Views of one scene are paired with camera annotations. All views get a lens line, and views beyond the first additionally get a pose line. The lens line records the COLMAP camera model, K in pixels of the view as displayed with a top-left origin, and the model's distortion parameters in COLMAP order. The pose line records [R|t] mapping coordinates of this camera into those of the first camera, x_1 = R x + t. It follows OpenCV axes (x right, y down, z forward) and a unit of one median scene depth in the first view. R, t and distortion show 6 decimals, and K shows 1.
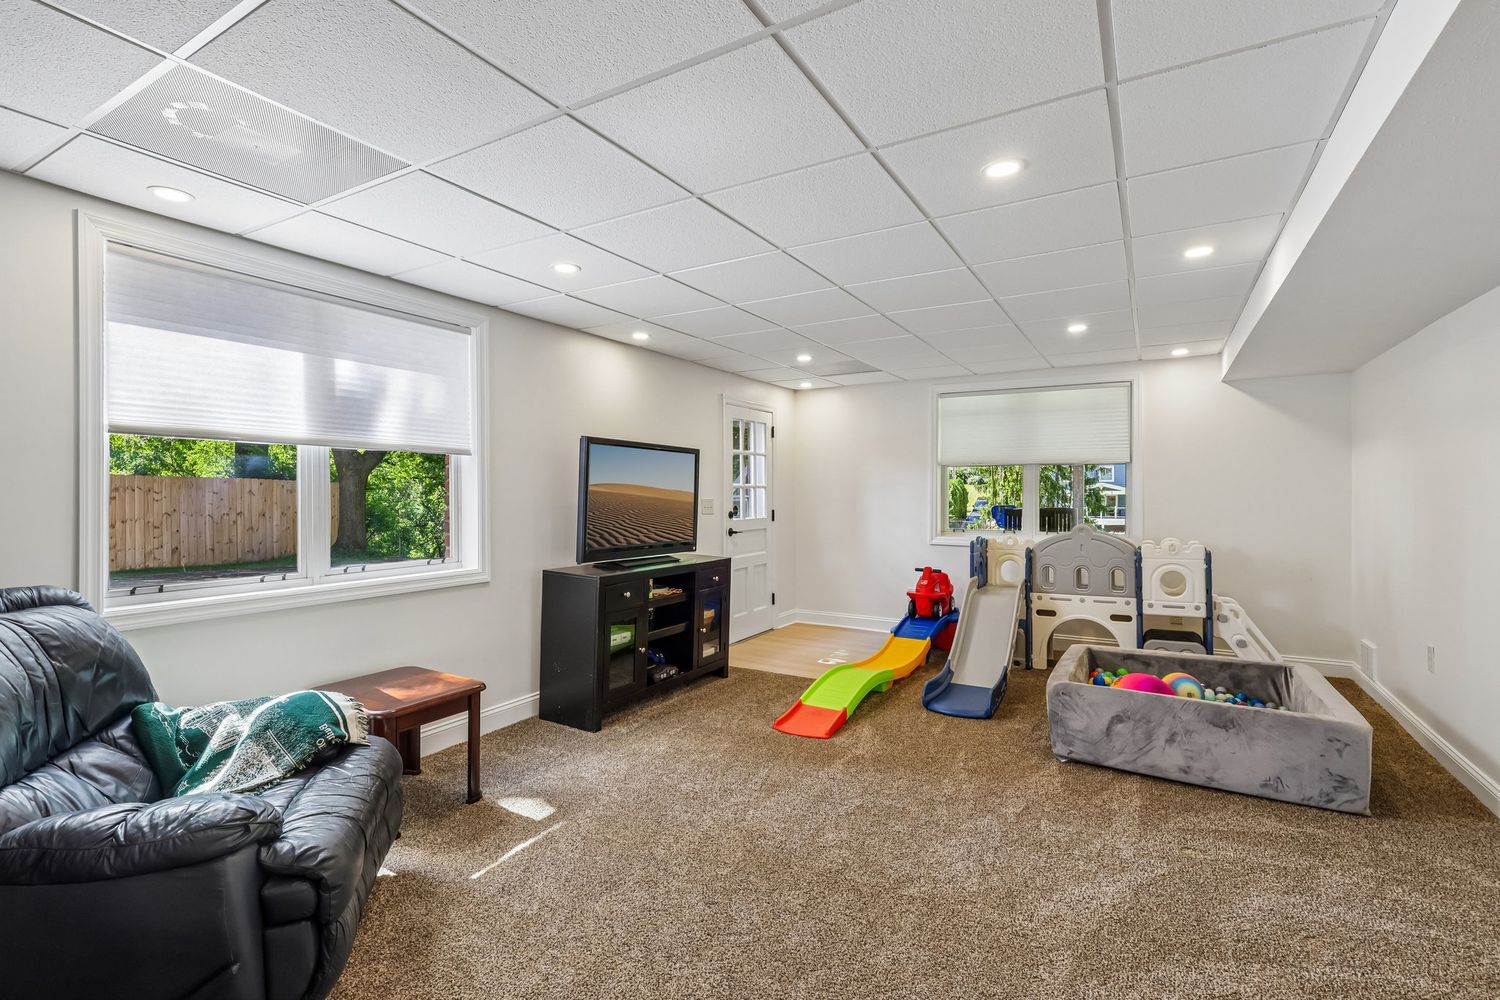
lens RADIAL K [[701.1, 0, 744.7], [0, 701.1, 491.9], [0, 0, 1]] dist [-0.000476, 0.002067]
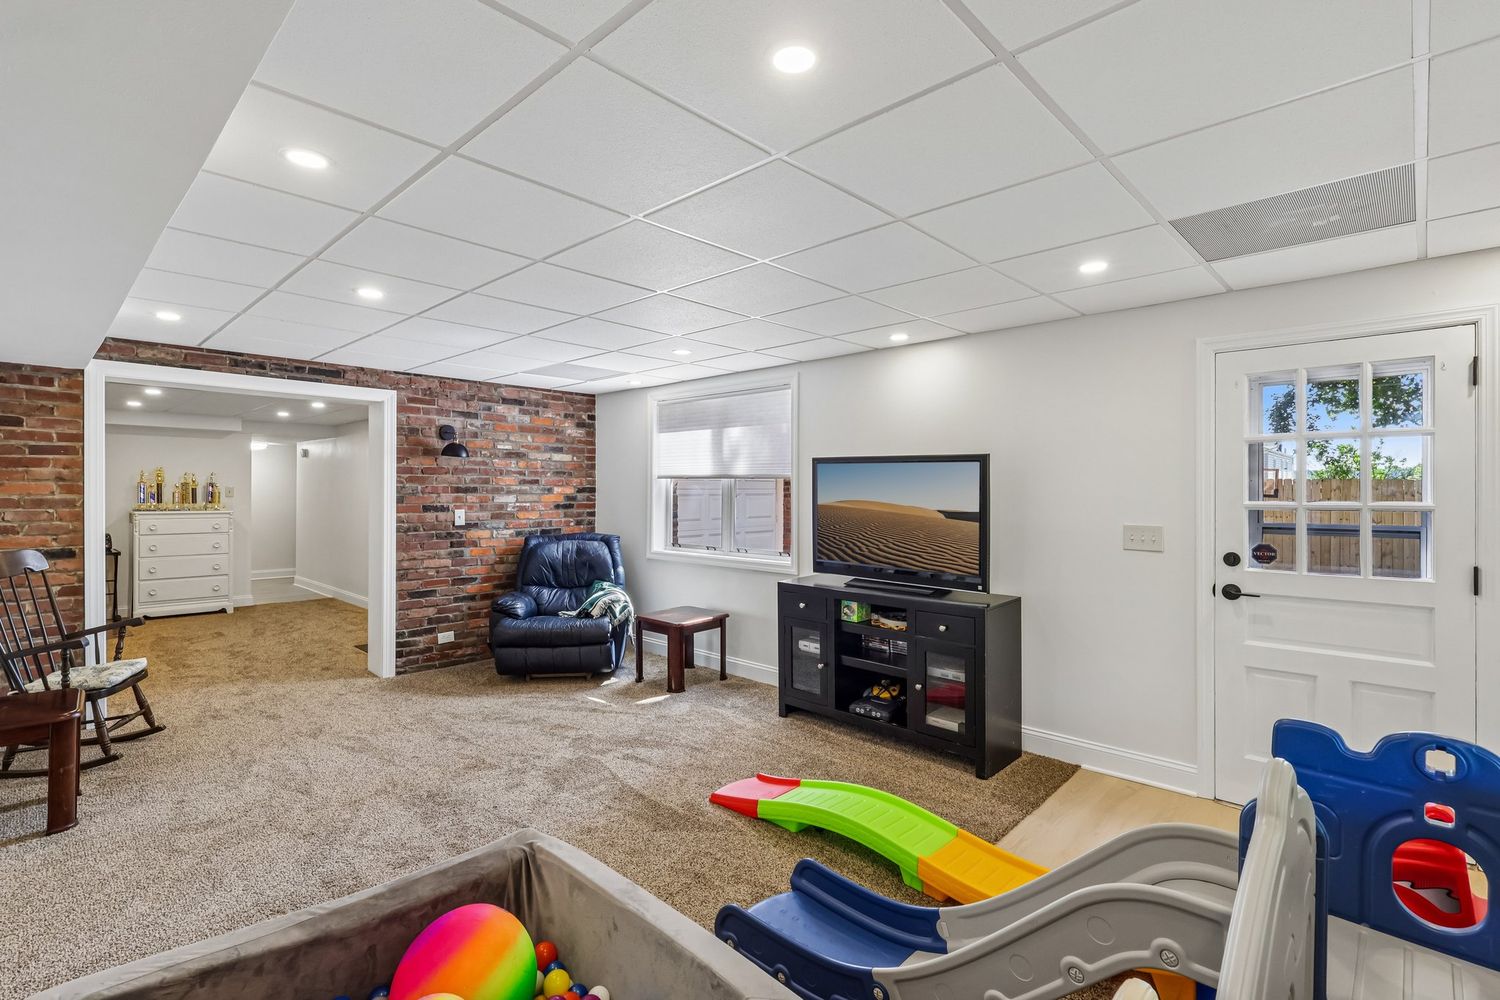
lens RADIAL K [[701.1, 0, 749.3], [0, 701.1, 501.7], [0, 0, 1]] dist [-0.000476, 0.002067]
pose [[-0.219747, -0.003063, -0.975552, 0.754145], [-0.014380, 0.999897, 0.000100, -0.008108], [0.975451, 0.014051, -0.219768, 0.981587]]
